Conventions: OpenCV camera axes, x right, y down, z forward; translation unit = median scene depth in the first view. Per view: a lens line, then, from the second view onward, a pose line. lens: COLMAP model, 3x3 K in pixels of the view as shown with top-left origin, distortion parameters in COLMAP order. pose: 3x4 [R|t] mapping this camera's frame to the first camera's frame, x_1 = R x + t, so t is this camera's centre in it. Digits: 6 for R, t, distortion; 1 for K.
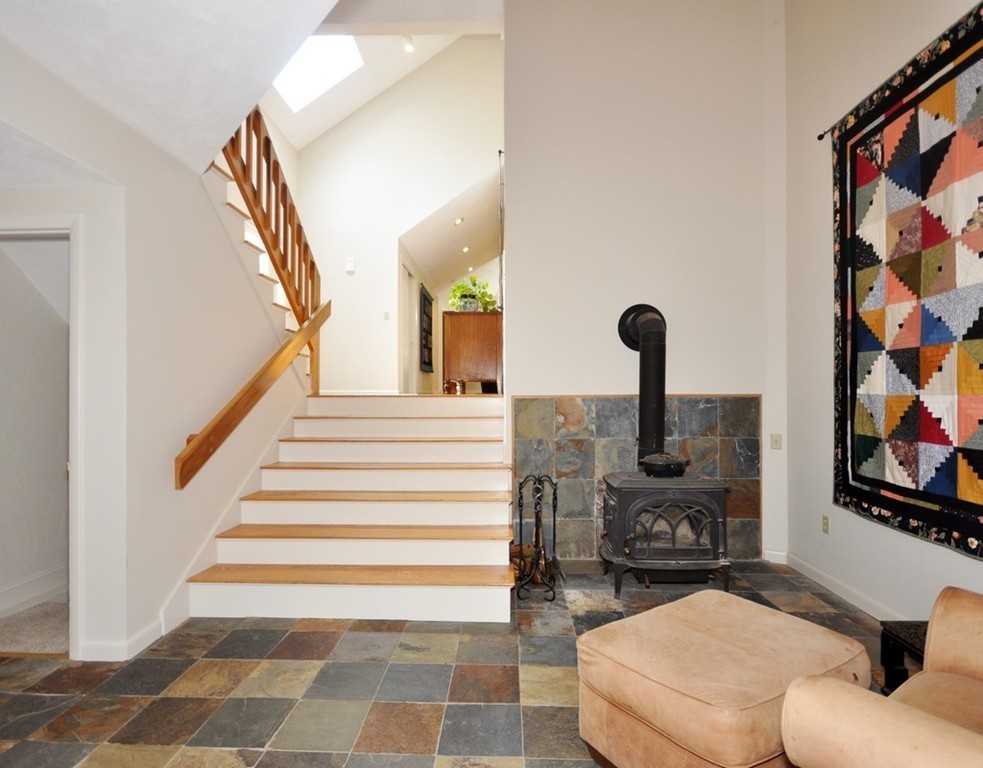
lens RADIAL K [[523.3, 0, 491.5], [0, 523.3, 384.0], [0, 0, 1]] dist [0.031374, -0.023530]
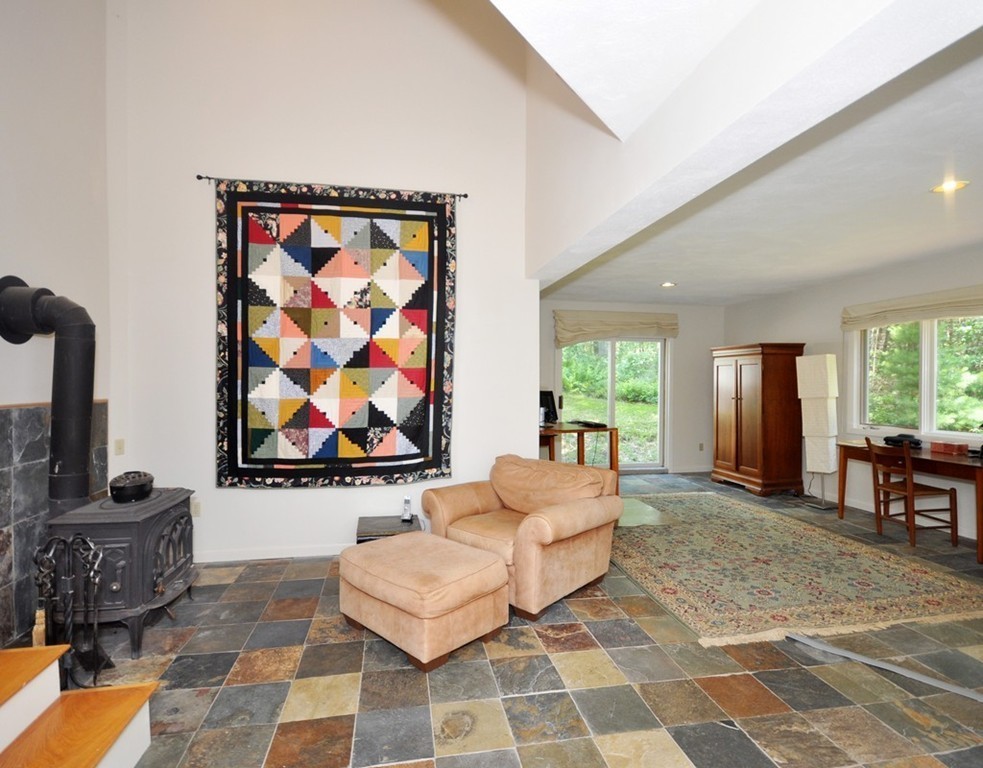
lens RADIAL K [[498.0, 0, 491.5], [0, 498.0, 384.0], [0, 0, 1]] dist [0.000550, 0.000347]
pose [[-0.220860, 0.002558, 0.975302, -0.719669], [-0.021639, 0.999738, -0.007523, -0.022066], [-0.975065, -0.022766, -0.220746, 0.740792]]
